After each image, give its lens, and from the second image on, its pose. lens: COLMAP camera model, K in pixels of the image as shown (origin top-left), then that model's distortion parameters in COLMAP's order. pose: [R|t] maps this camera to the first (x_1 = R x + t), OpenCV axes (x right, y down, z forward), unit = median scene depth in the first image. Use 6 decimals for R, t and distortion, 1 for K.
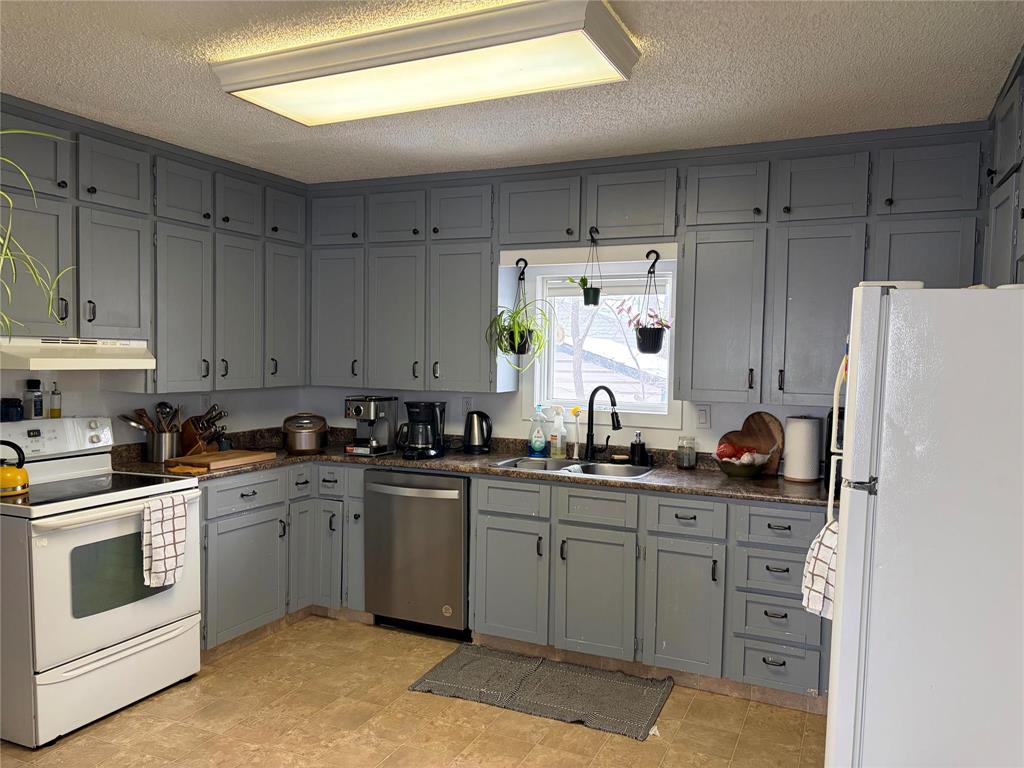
lens RADIAL K [[773.4, 0, 516.9], [0, 773.4, 385.7], [0, 0, 1]] dist [0.040134, -0.037756]
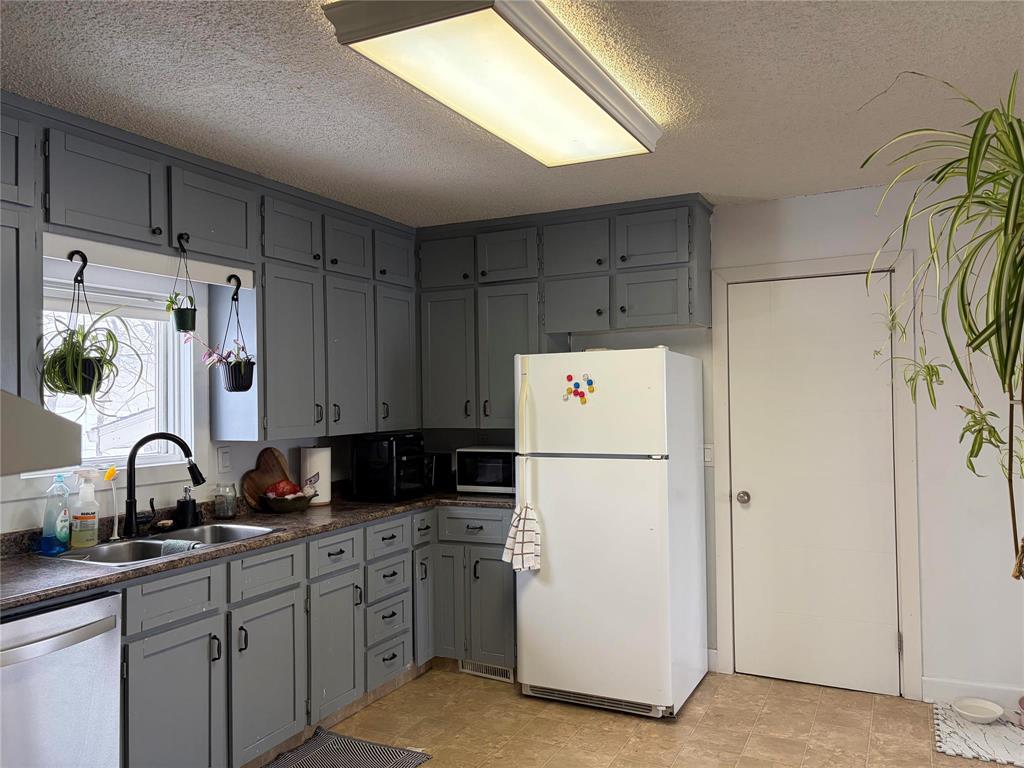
lens RADIAL K [[773.4, 0, 507.9], [0, 773.4, 381.6], [0, 0, 1]] dist [0.040134, -0.037756]
pose [[0.040385, -0.000335, 0.999184, -0.688364], [0.052999, 0.998593, -0.001807, -0.033628], [-0.997778, 0.053029, 0.040346, 0.644483]]
